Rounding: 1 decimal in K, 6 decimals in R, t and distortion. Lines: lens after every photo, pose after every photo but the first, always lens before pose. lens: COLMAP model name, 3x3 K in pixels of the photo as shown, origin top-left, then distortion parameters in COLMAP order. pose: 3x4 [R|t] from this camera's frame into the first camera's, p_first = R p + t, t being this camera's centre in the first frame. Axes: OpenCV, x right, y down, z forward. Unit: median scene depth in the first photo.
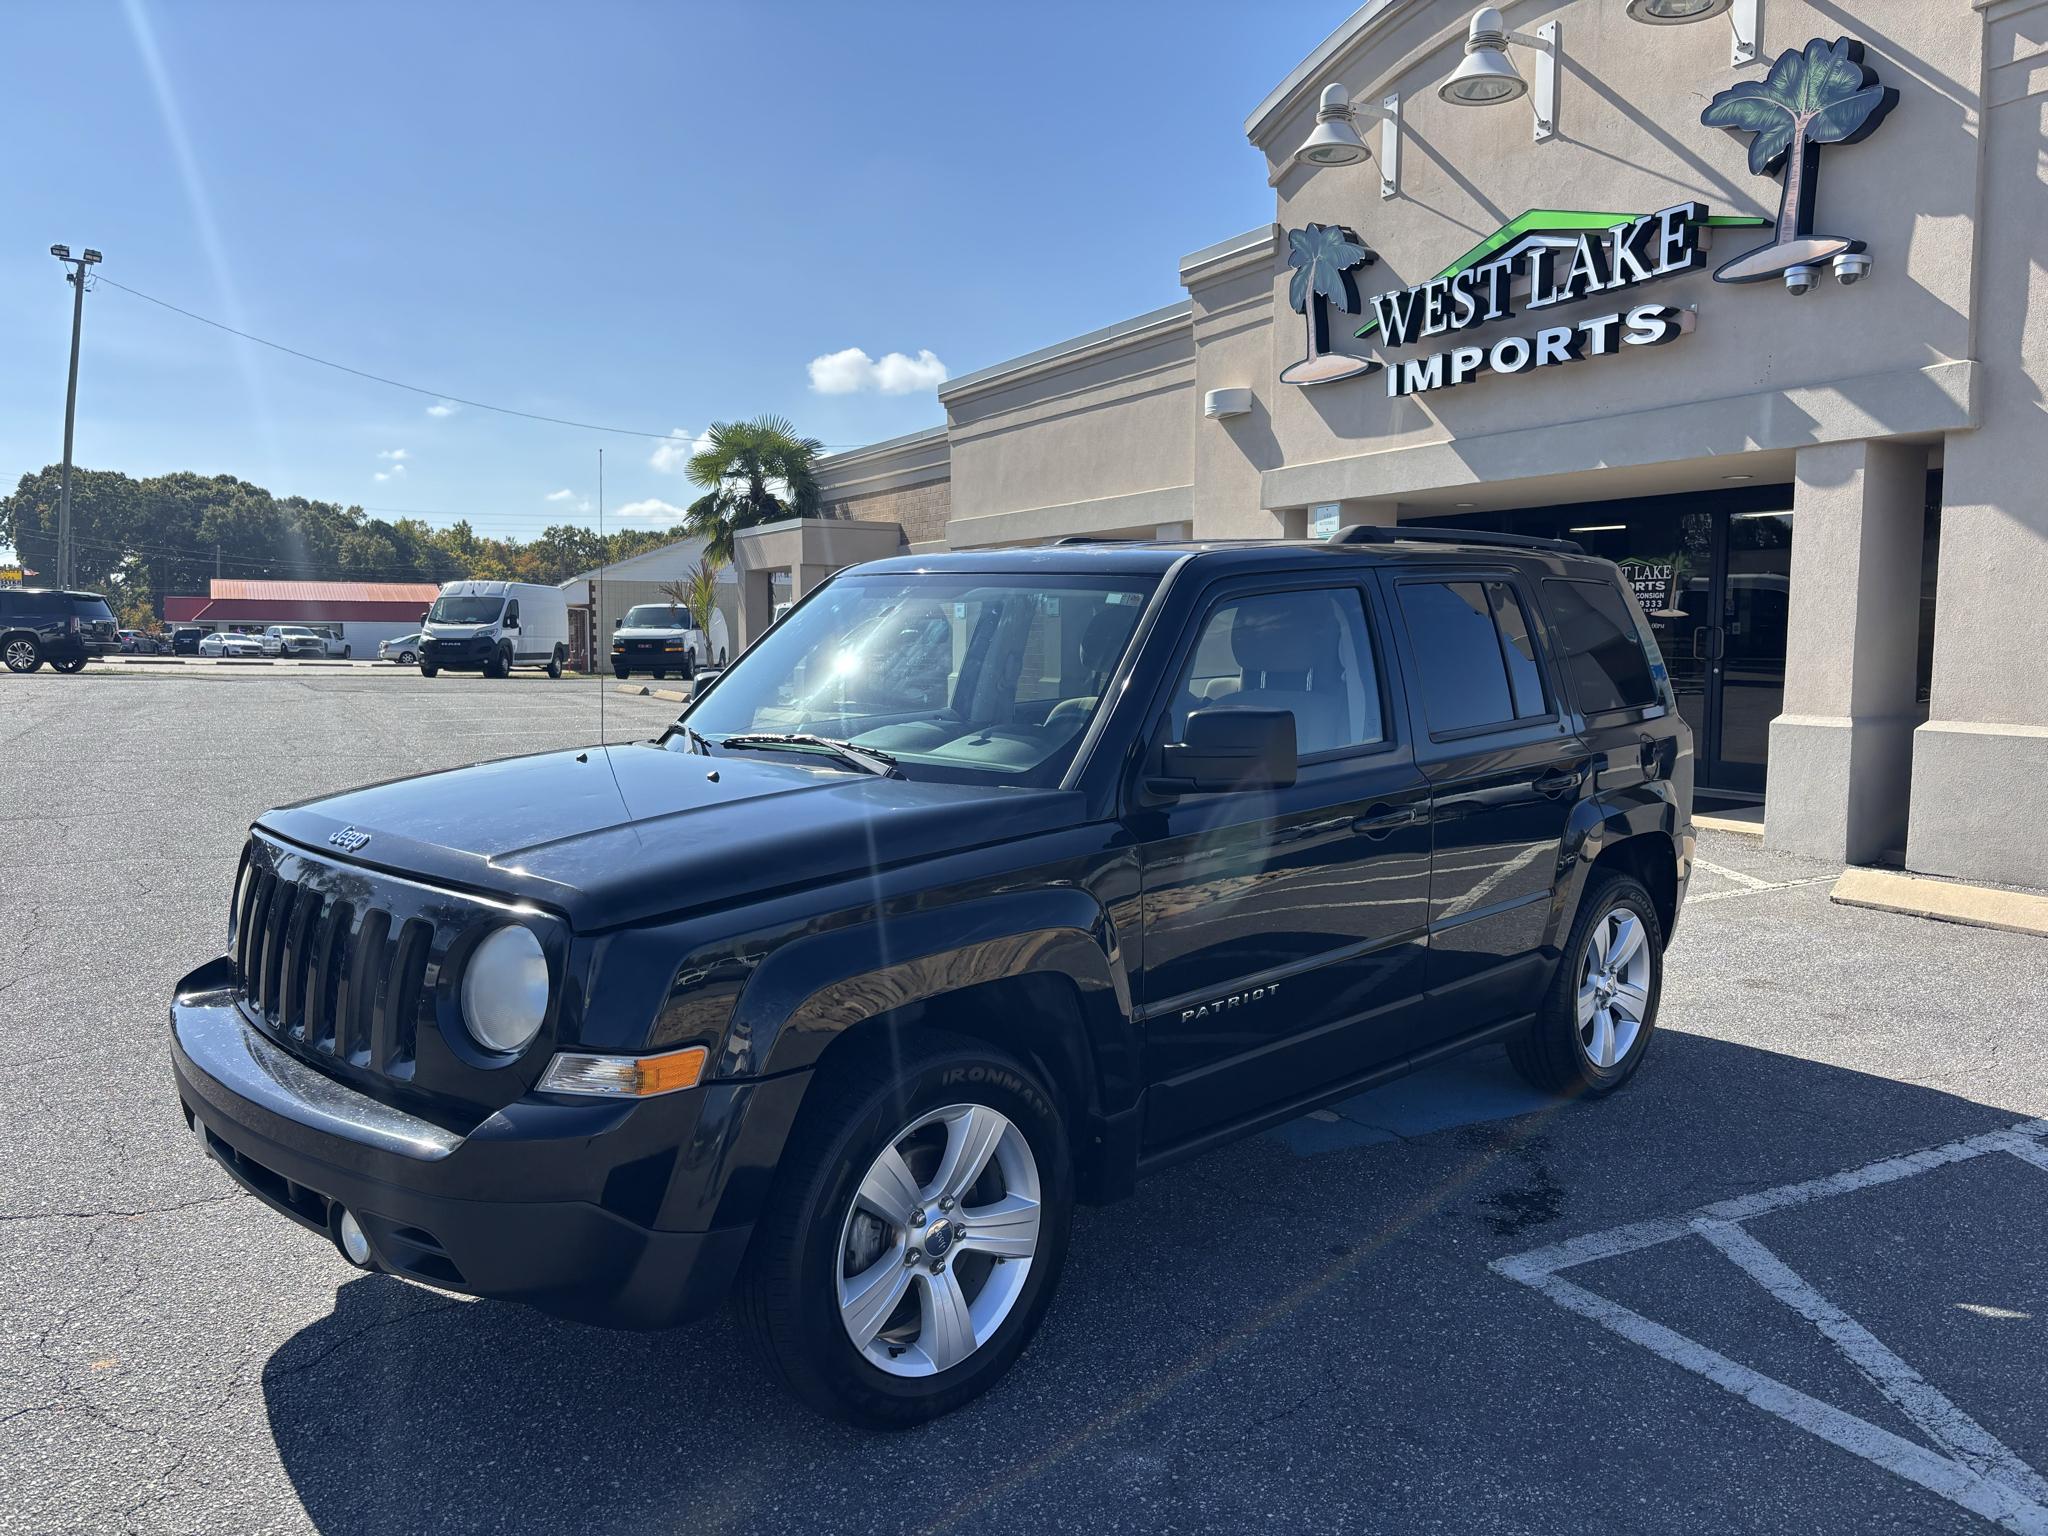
lens RADIAL K [[1556.2, 0, 1040.2], [0, 1556.2, 761.8], [0, 0, 1]] dist [0.036097, -0.036681]
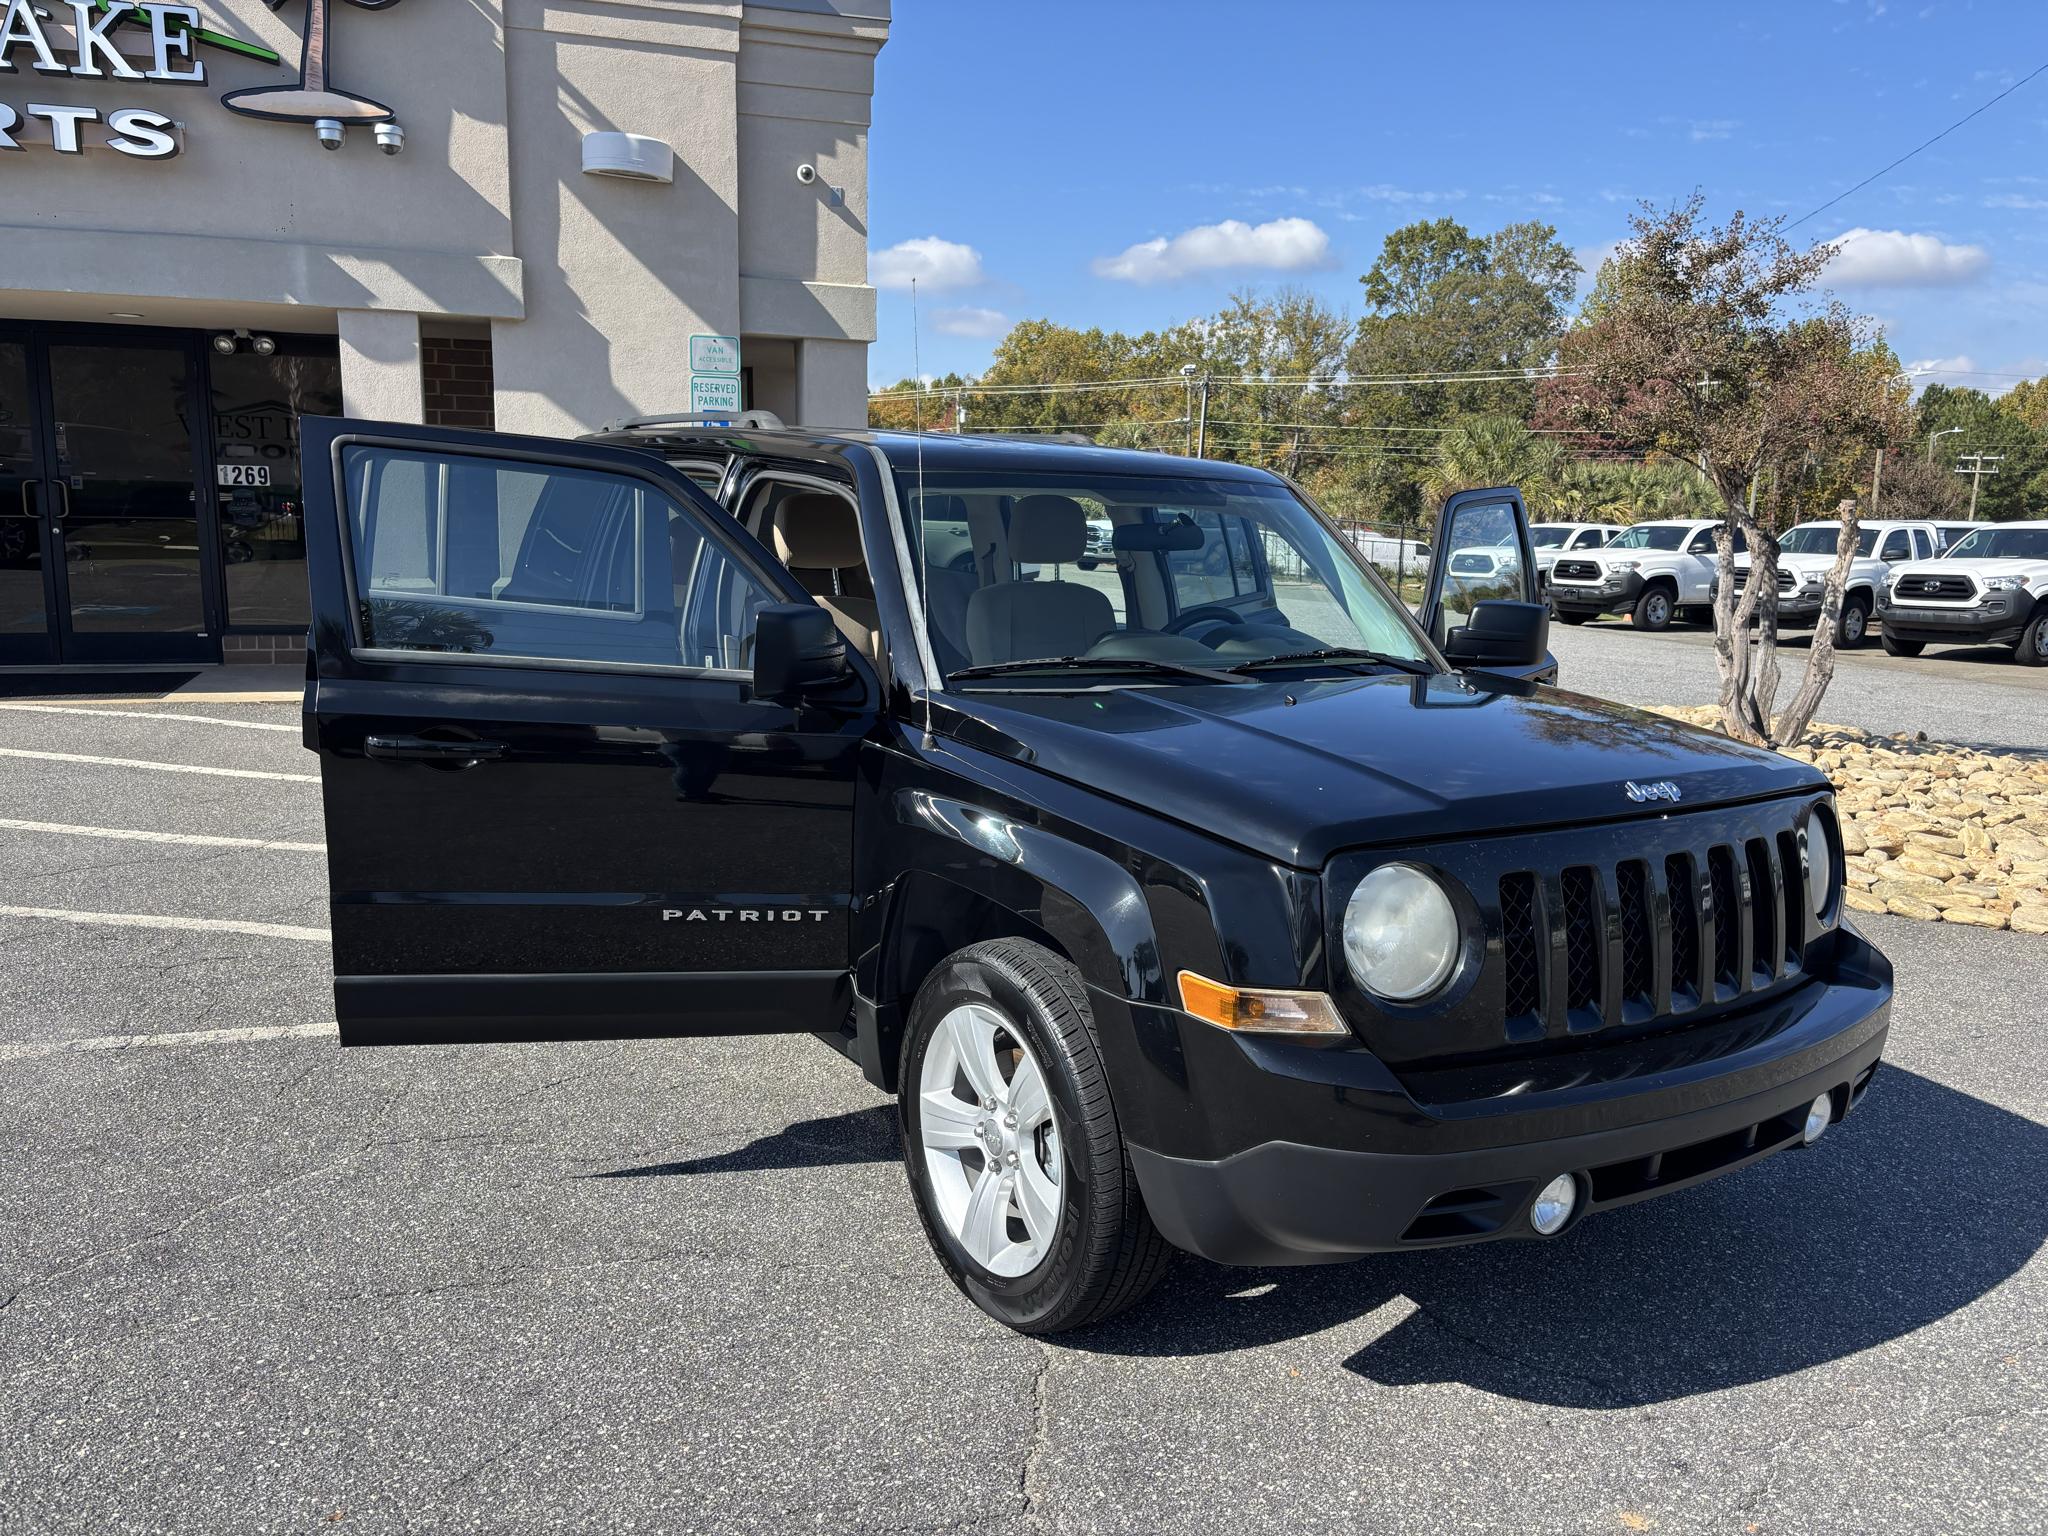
lens RADIAL K [[1555.1, 0, 1048.5], [0, 1555.1, 768.2], [0, 0, 1]] dist [0.040597, -0.045587]
pose [[0.184708, -0.166116, 0.968653, -0.407369], [0.059703, 0.985688, 0.157653, -0.038574], [-0.980978, 0.028711, 0.191982, 0.340155]]
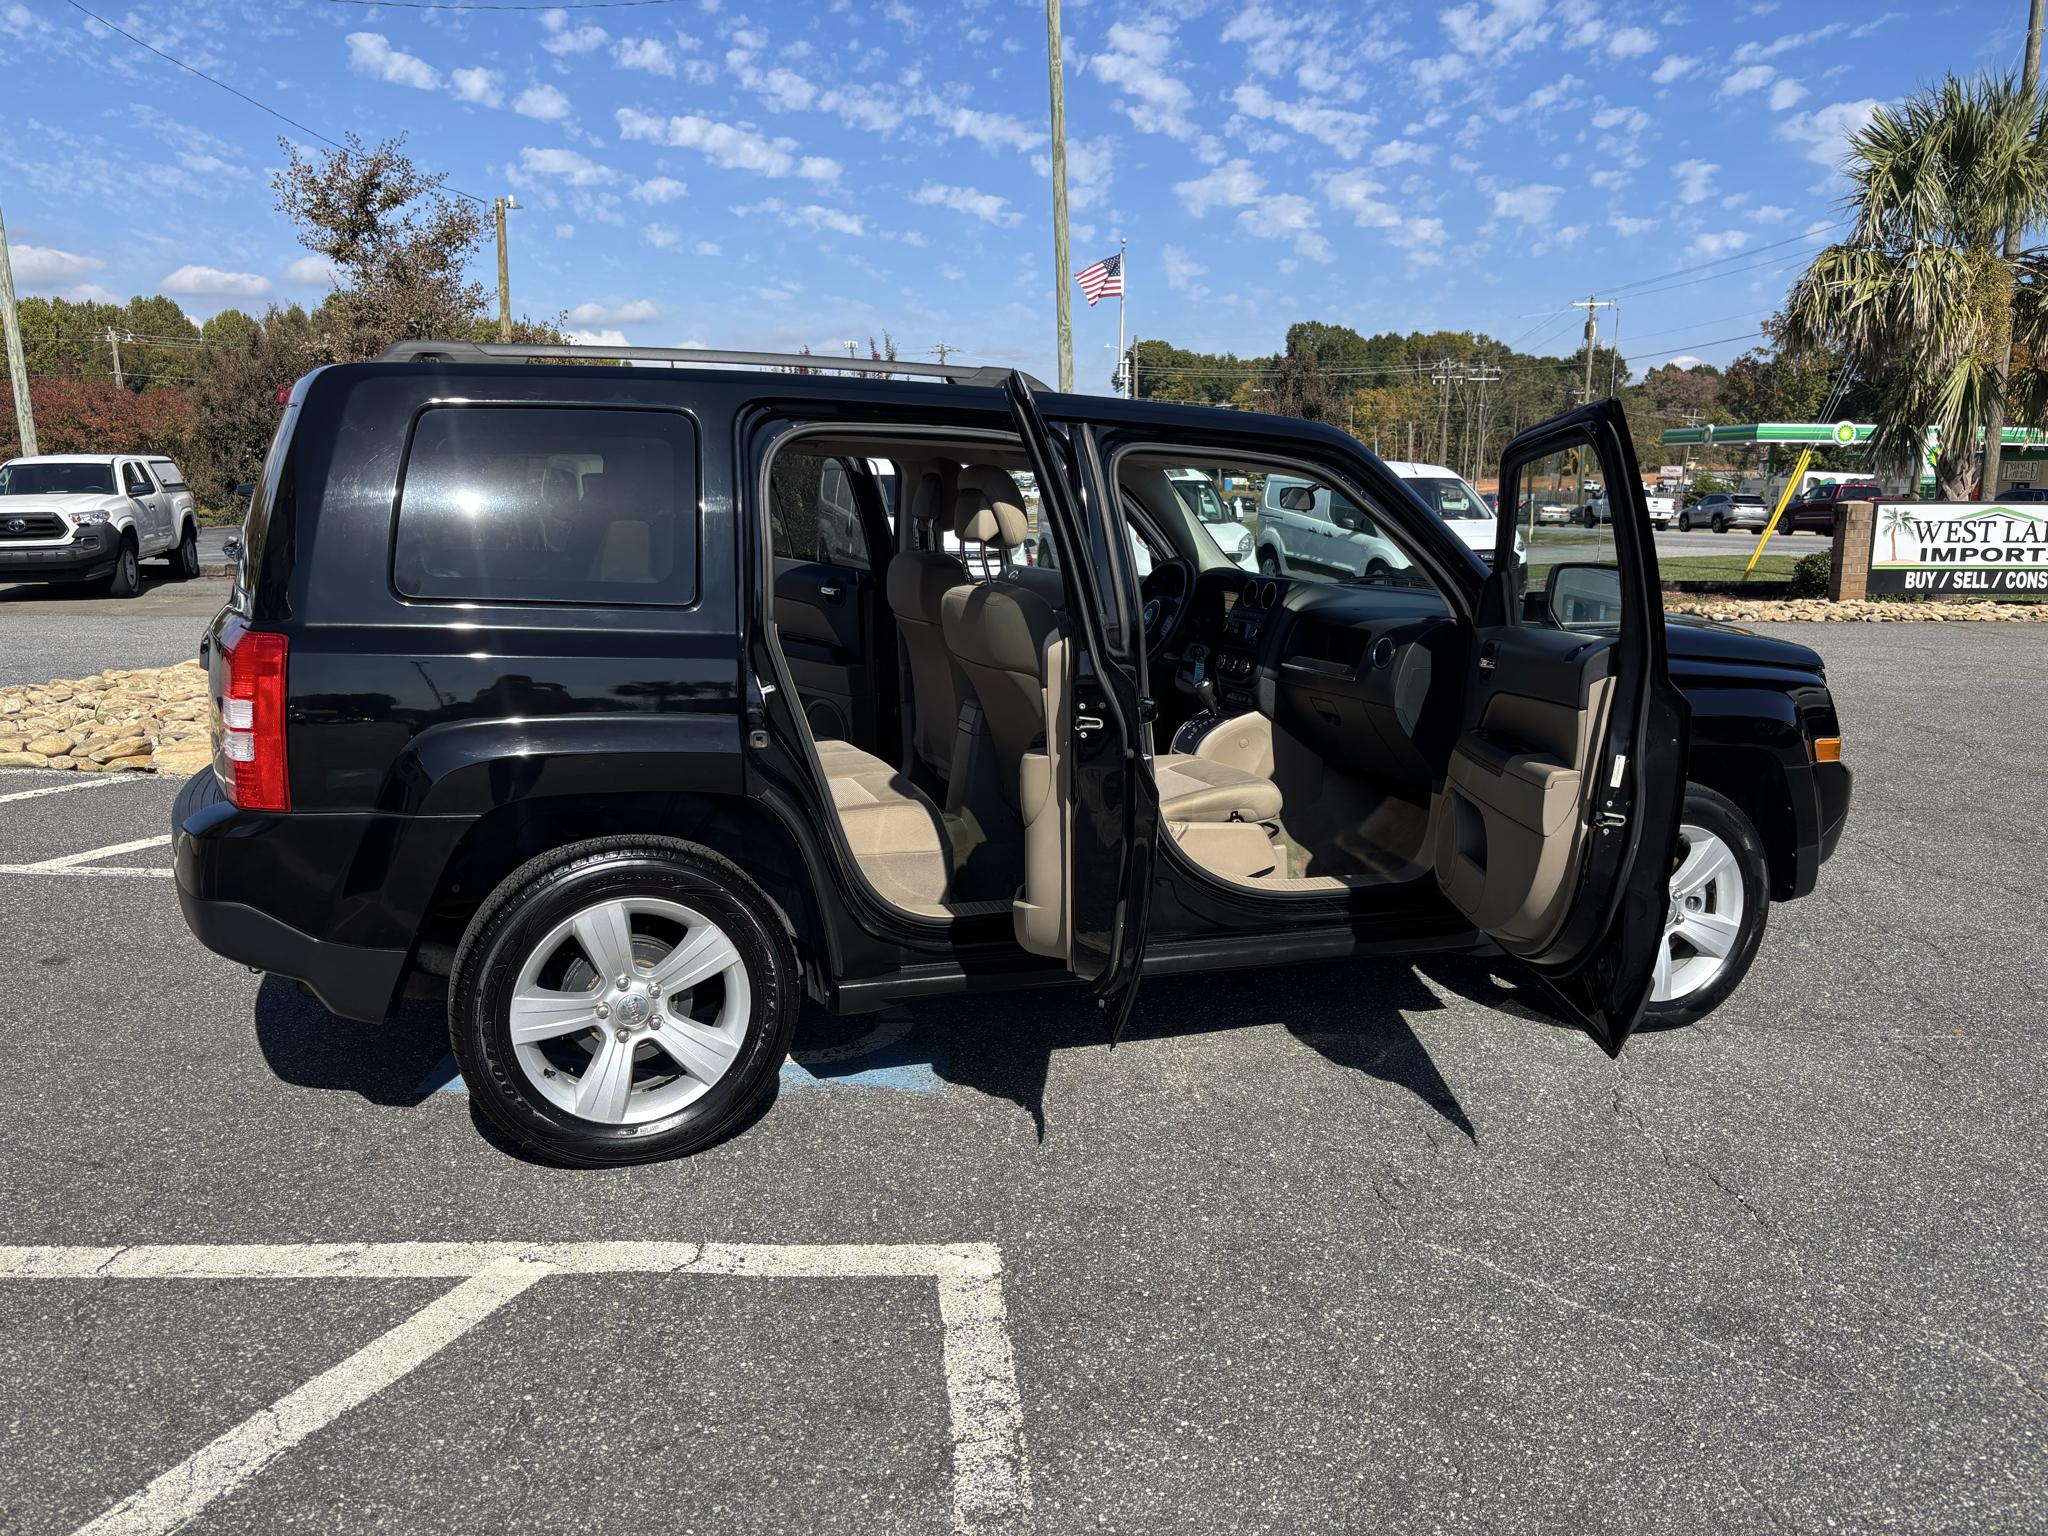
lens RADIAL K [[1555.1, 0, 1021.0], [0, 1555.1, 774.3], [0, 0, 1]] dist [0.040597, -0.045587]
pose [[-0.908389, -0.095587, 0.407052, -0.151171], [0.017078, 0.964224, 0.264538, -0.077333], [-0.417776, 0.247255, -0.874259, 0.840703]]
